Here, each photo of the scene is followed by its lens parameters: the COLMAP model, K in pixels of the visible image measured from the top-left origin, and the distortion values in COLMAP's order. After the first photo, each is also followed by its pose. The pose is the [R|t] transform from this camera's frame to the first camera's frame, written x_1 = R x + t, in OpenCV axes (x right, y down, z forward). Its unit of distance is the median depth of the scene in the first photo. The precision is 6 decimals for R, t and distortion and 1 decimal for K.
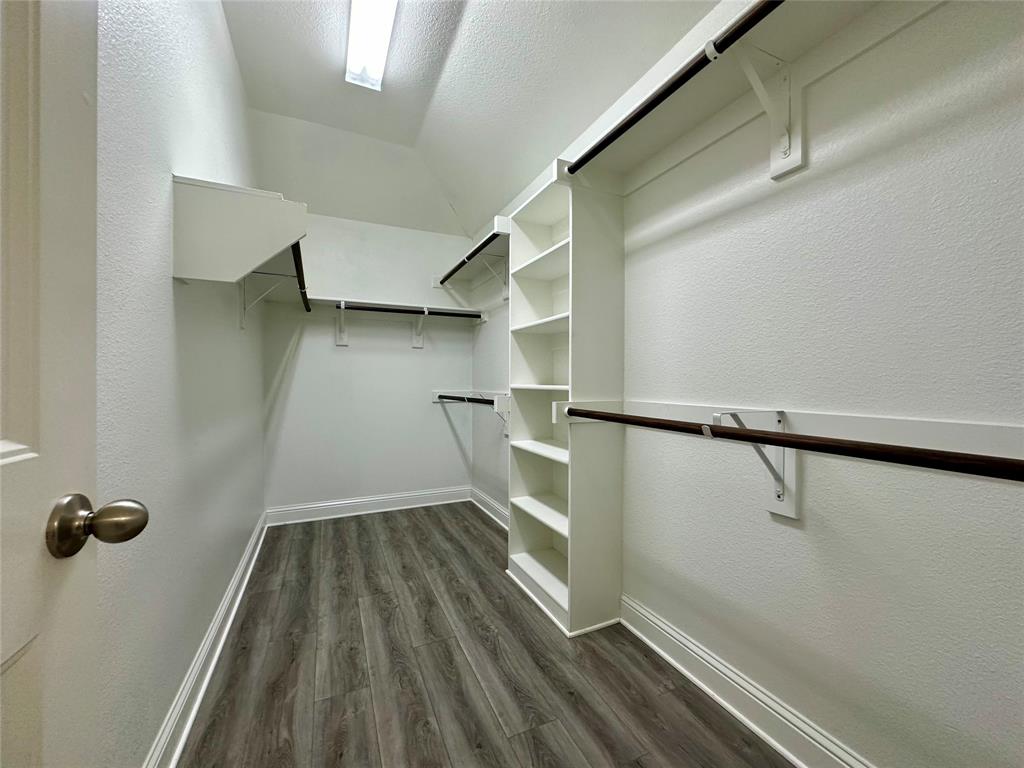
lens RADIAL K [[411.6, 0, 512.0], [0, 411.6, 384.0], [0, 0, 1]] dist [0.000708, 0.000014]
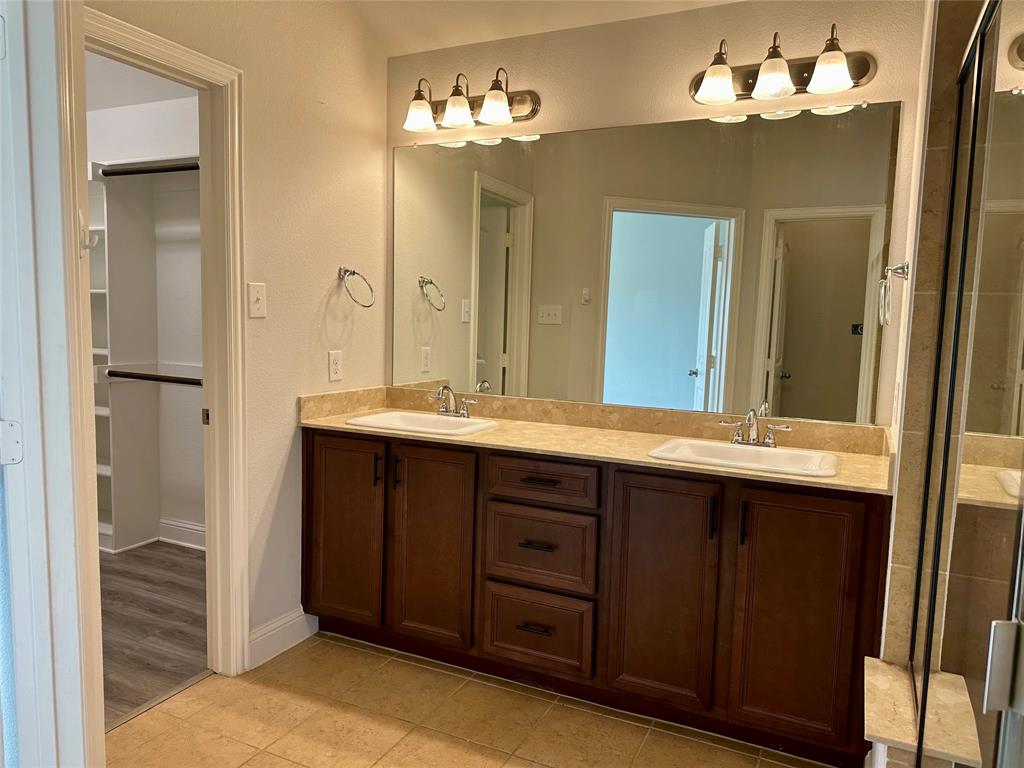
lens RADIAL K [[737.3, 0, 512.0], [0, 737.3, 384.0], [0, 0, 1]] dist [0.025570, -0.000444]
pose [[0.772657, -0.040341, 0.633541, -0.341911], [-0.021147, 0.995789, 0.089198, -0.125212], [-0.634472, -0.082317, 0.768550, -1.479667]]
